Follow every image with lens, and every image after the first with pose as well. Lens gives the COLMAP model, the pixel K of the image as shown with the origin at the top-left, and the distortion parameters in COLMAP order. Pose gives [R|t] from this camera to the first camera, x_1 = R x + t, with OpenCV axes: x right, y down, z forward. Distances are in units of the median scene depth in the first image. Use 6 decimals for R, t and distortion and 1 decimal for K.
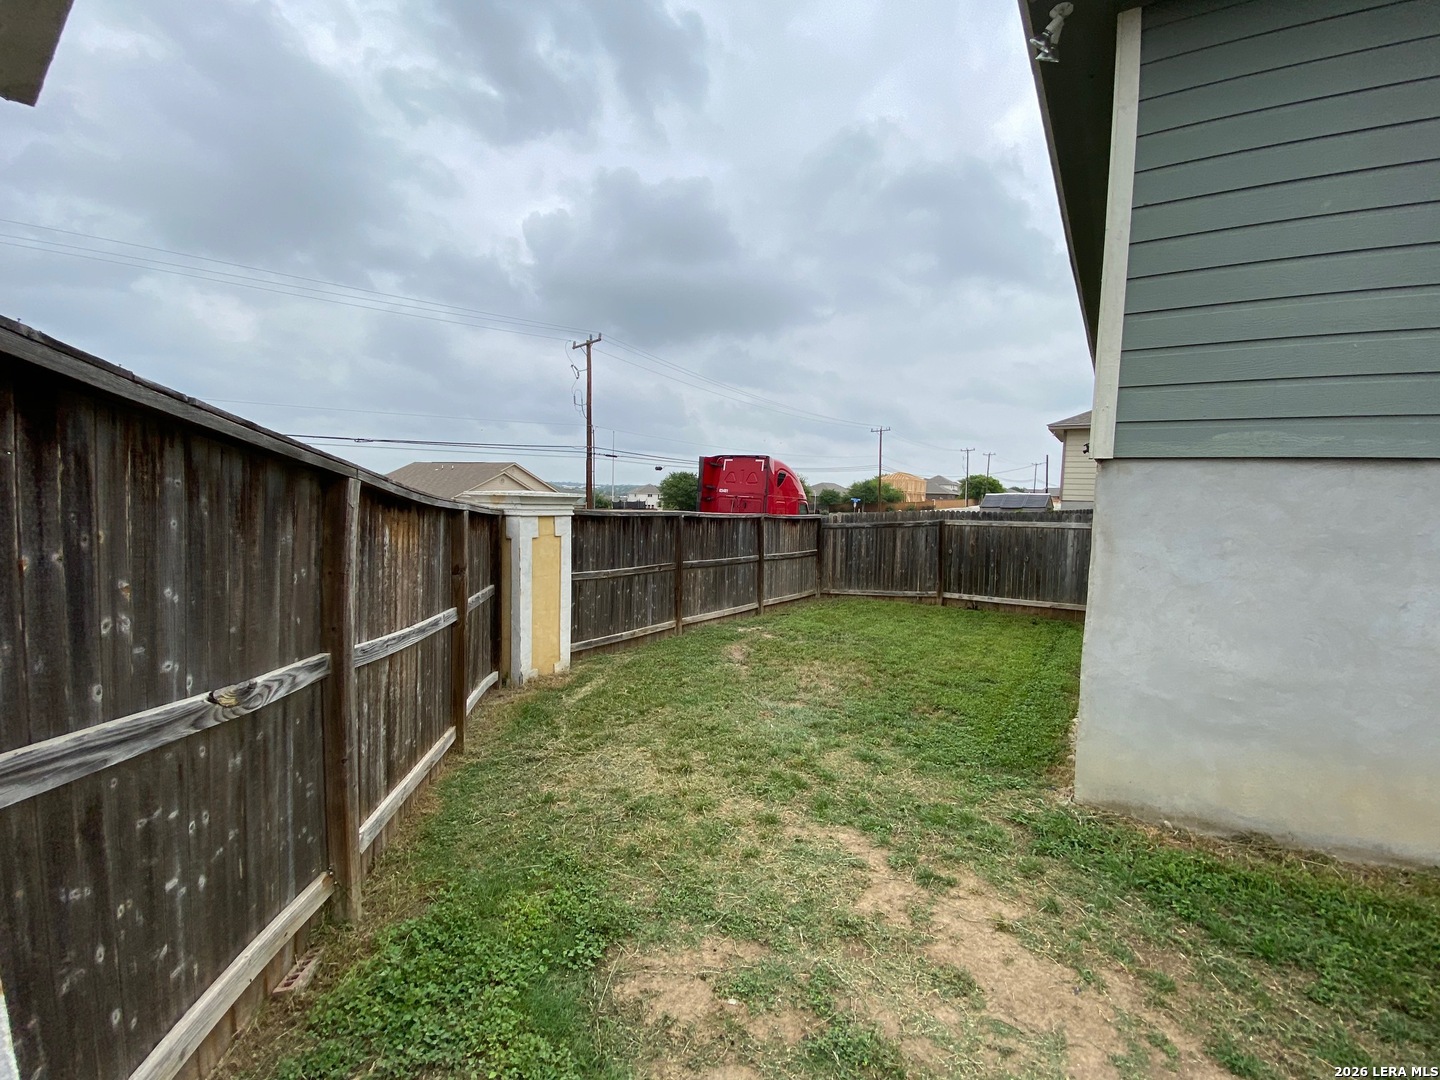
lens RADIAL K [[584.0, 0, 720.3], [0, 584.0, 536.8], [0, 0, 1]] dist [0.025588, -0.021675]
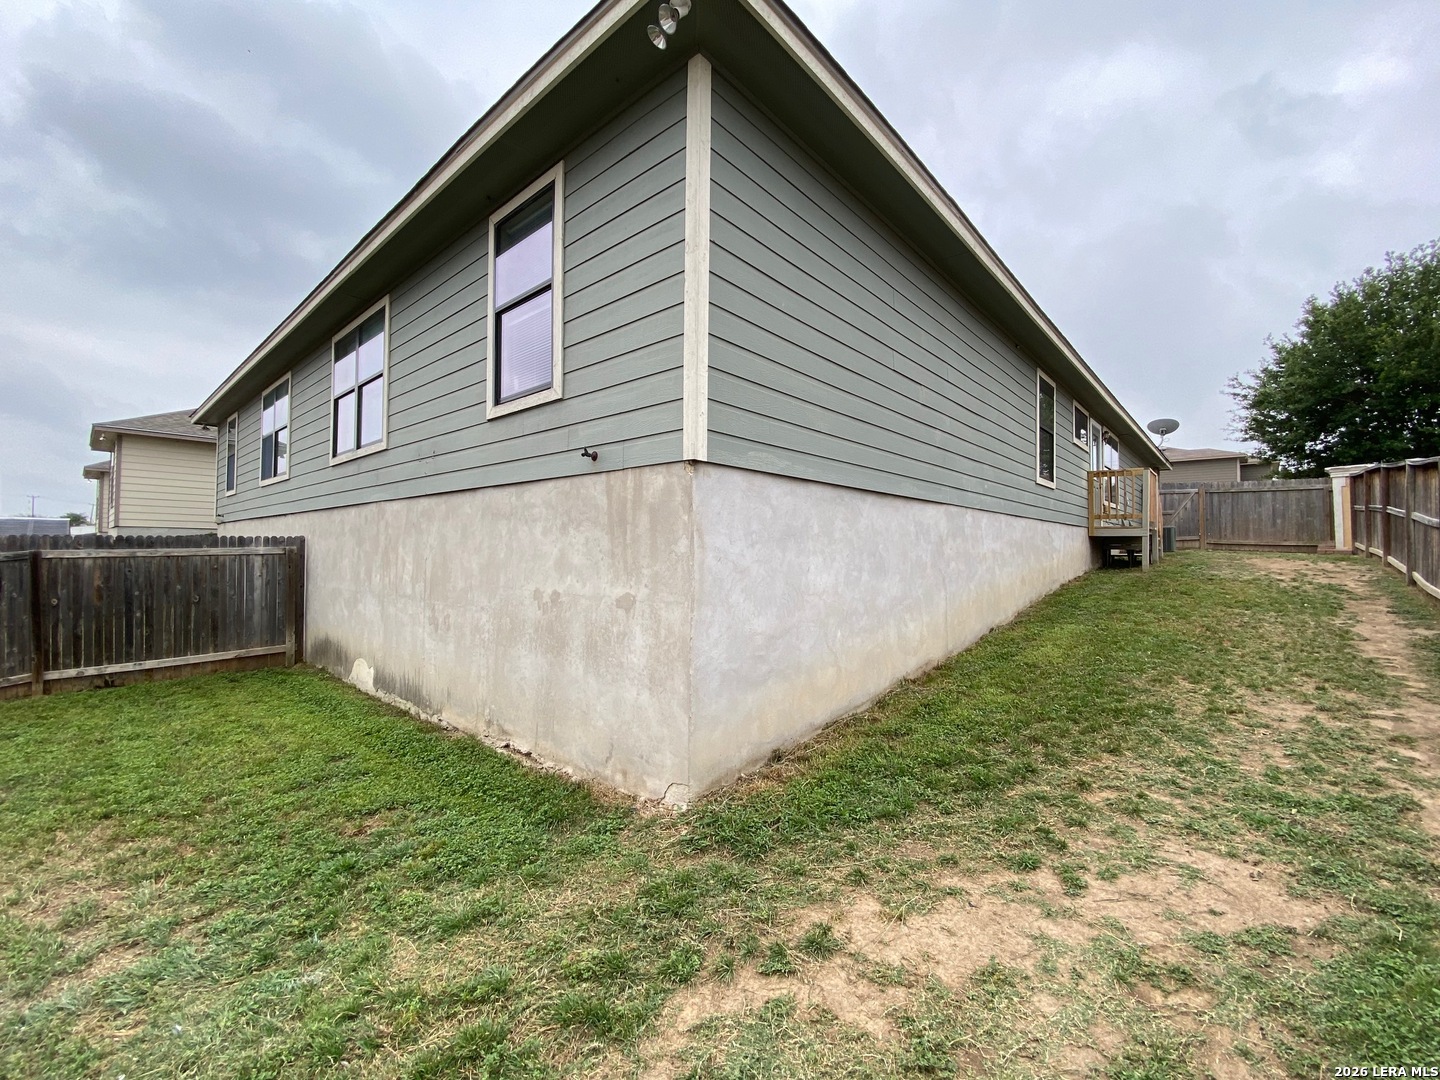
lens RADIAL K [[584.0, 0, 720.3], [0, 584.0, 536.8], [0, 0, 1]] dist [0.025588, -0.021675]
pose [[0.133189, -0.012592, 0.991011, -0.290473], [0.066606, 0.997772, 0.003726, 0.003025], [-0.988850, 0.065511, 0.133731, 0.618005]]
